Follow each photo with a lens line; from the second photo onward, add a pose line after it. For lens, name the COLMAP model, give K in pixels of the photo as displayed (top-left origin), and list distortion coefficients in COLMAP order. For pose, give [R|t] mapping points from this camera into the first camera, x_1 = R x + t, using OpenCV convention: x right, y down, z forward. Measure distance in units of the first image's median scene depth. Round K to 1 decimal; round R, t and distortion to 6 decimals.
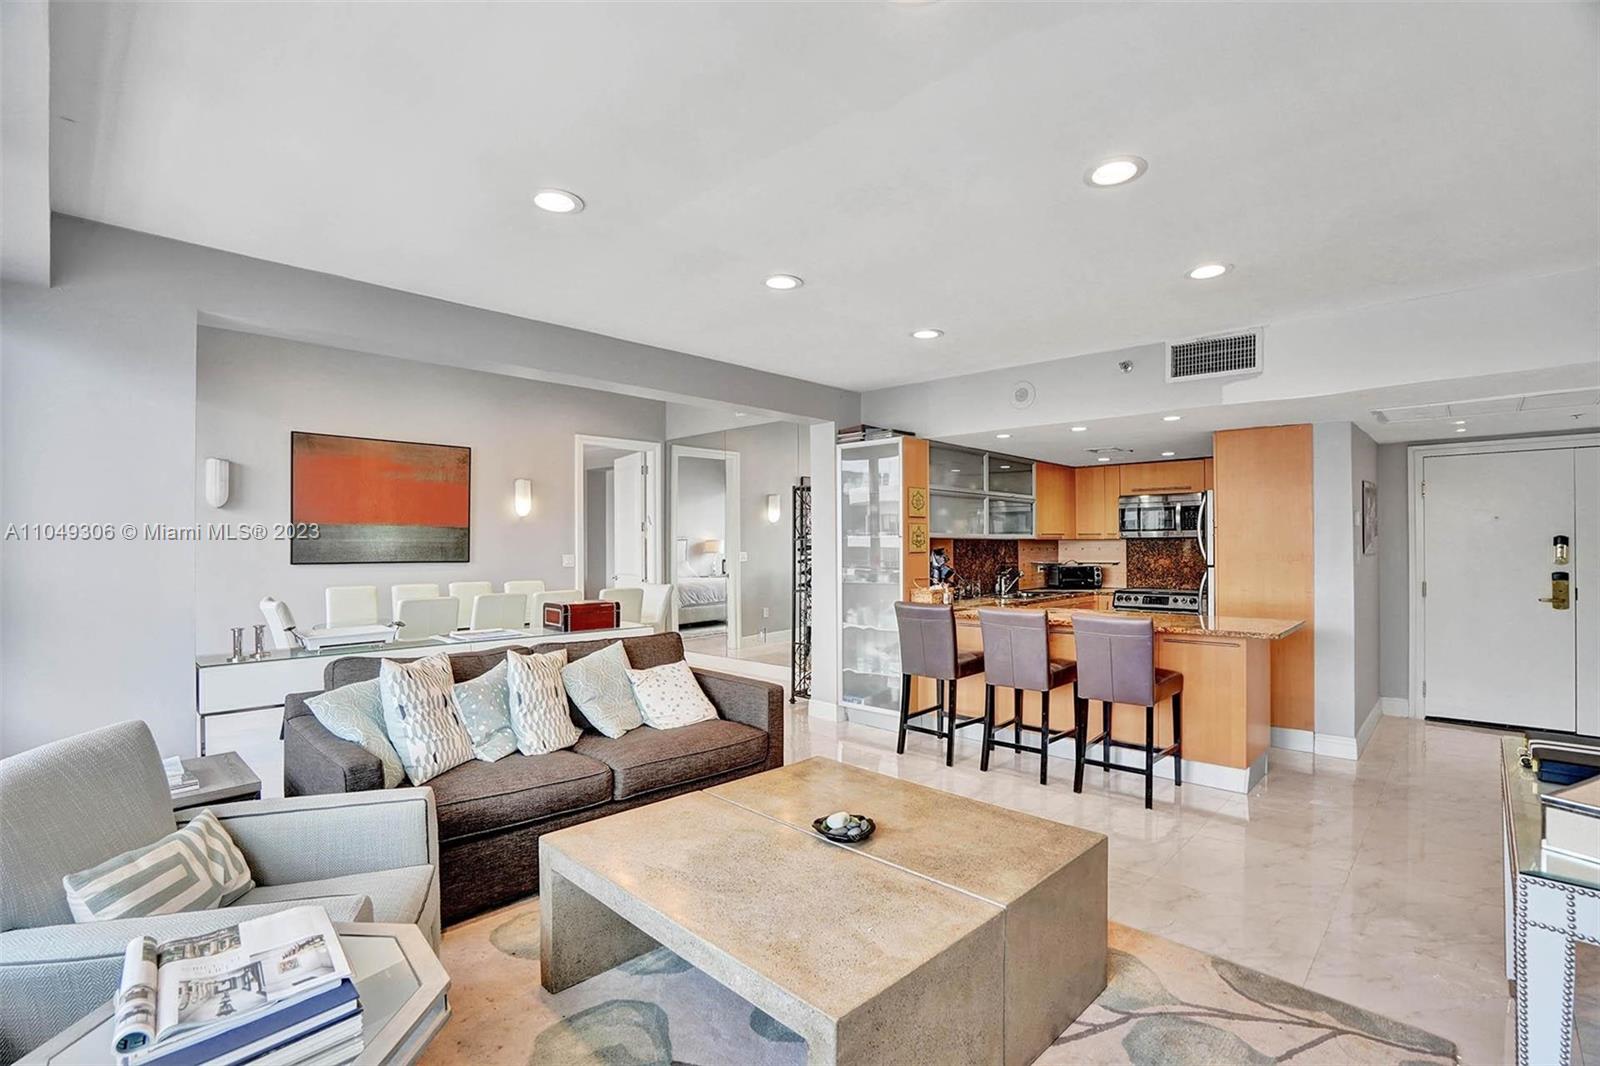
lens RADIAL K [[751.0, 0, 796.4], [0, 751.0, 535.6], [0, 0, 1]] dist [-0.054898, 0.030631]
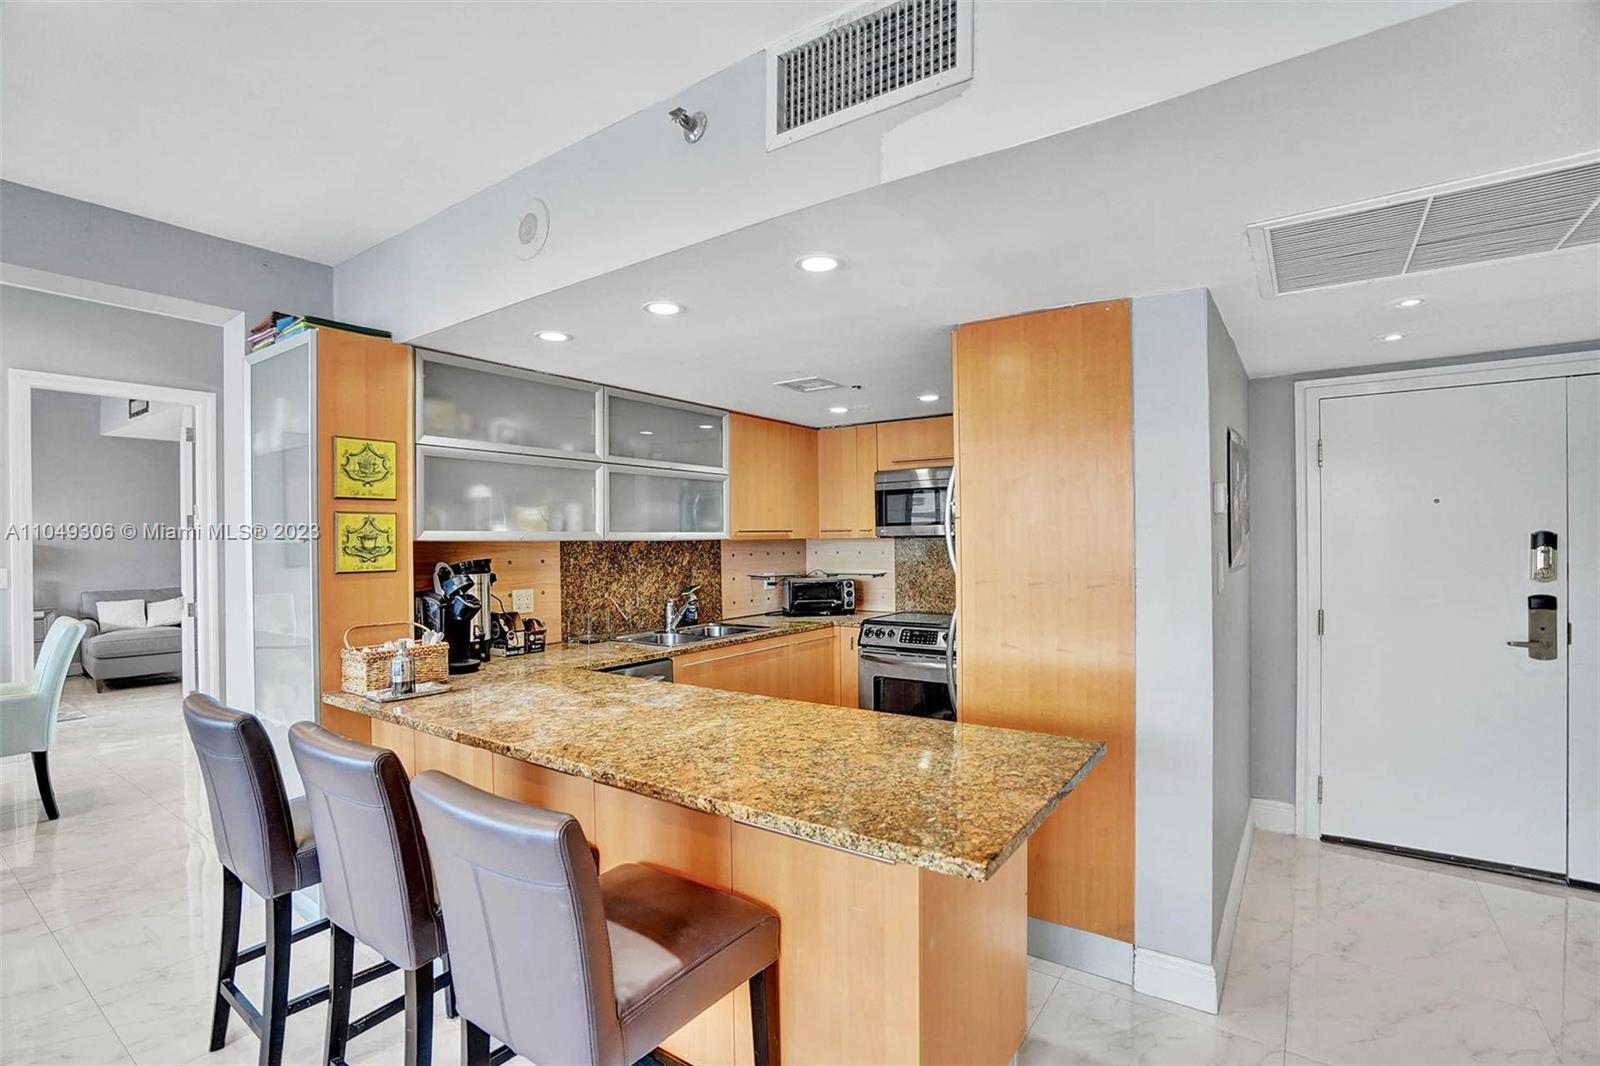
lens RADIAL K [[751.0, 0, 796.4], [0, 751.0, 535.6], [0, 0, 1]] dist [-0.054898, 0.030631]
pose [[0.990939, -0.005674, 0.134191, 0.305284], [0.004783, 0.999964, 0.006966, -0.002547], [-0.134226, -0.006261, 0.990931, 0.400327]]
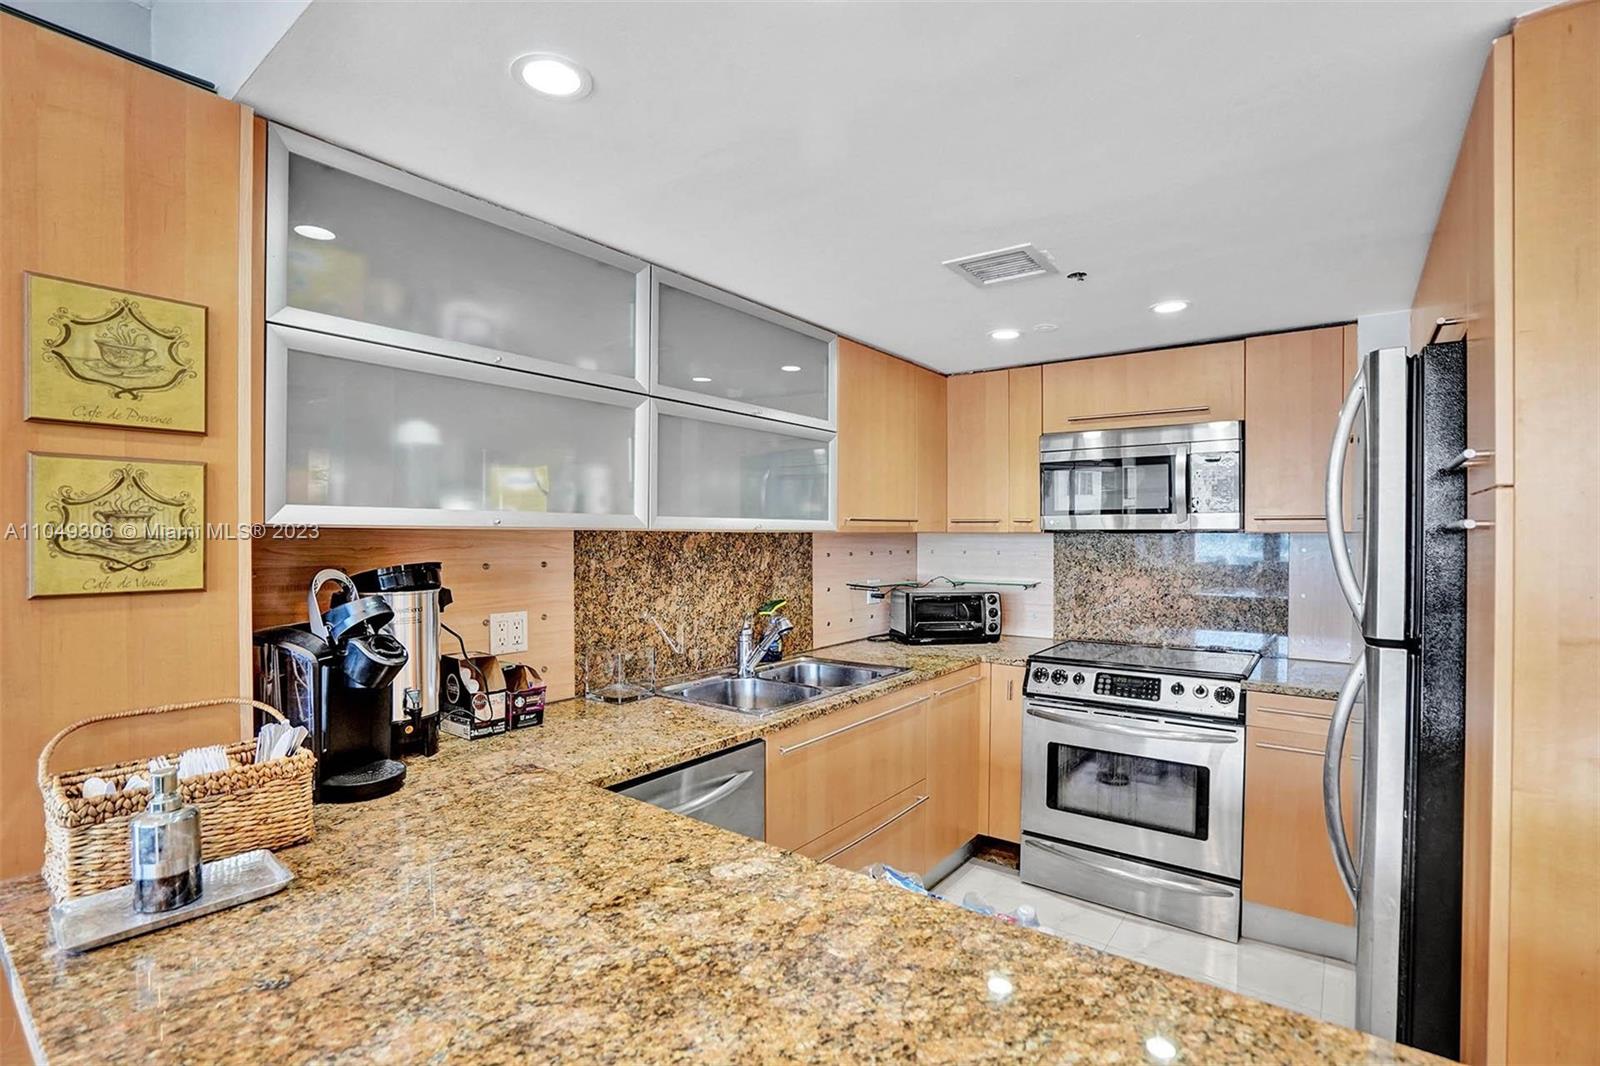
lens RADIAL K [[750.0, 0, 800.0], [0, 750.0, 533.0], [0, 0, 1]] dist [-0.017541, 0.000044]
pose [[0.994269, 0.005661, 0.106755, 0.270339], [-0.006858, 0.999918, 0.010853, 0.001255], [-0.106685, -0.011523, 0.994226, 0.631936]]
